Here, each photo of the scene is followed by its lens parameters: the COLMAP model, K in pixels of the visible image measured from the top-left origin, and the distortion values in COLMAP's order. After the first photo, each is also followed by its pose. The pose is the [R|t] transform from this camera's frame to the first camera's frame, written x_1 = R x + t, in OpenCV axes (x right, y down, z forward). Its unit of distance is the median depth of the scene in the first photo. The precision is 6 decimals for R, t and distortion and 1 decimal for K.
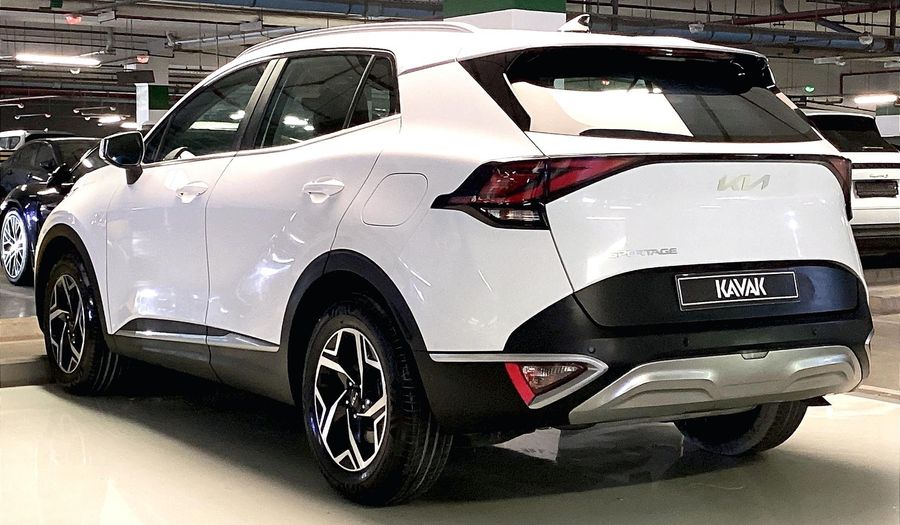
lens RADIAL K [[1435.3, 0, 450.0], [0, 1435.3, 262.5], [0, 0, 1]] dist [0.037139, 0.112893]
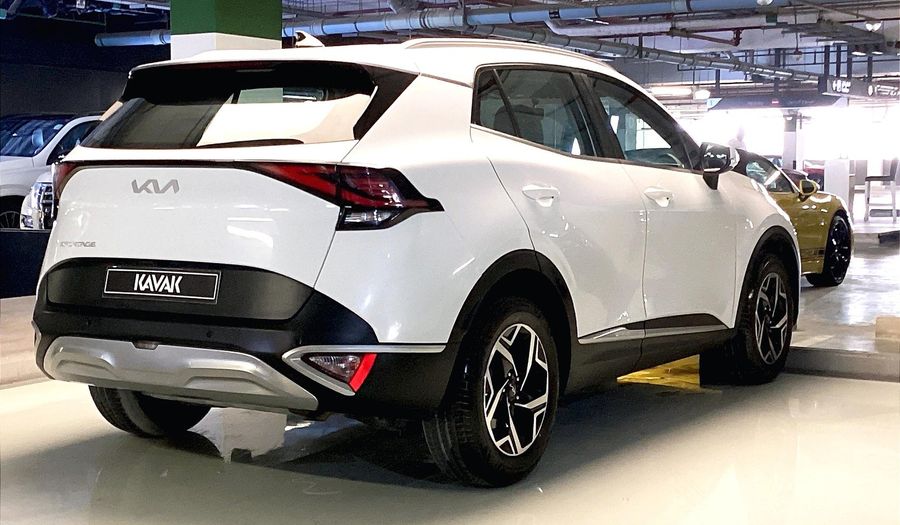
lens RADIAL K [[1389.9, 0, 450.0], [0, 1389.9, 262.5], [0, 0, 1]] dist [0.017379, 0.071689]
pose [[0.413744, 0.058250, -0.908528, 1.243143], [-0.060507, 0.997504, 0.036400, -0.049589], [0.908380, 0.039912, 0.416236, 0.762335]]
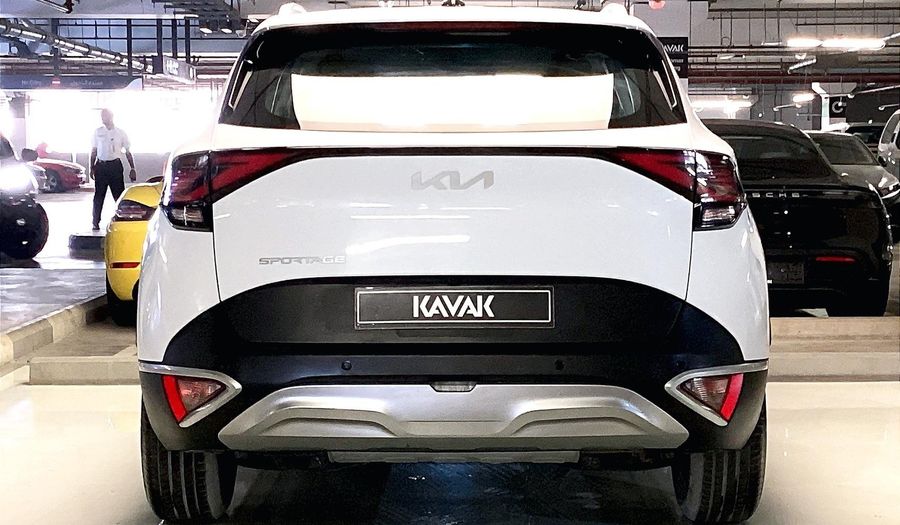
lens RADIAL K [[1653.1, 0, 450.0], [0, 1653.1, 262.5], [0, 0, 1]] dist [-0.064310, 0.092879]
pose [[0.843227, 0.028339, -0.536810, 0.713249], [-0.031704, 0.999493, 0.002963, -0.010680], [0.536622, 0.014521, 0.843698, 0.190586]]
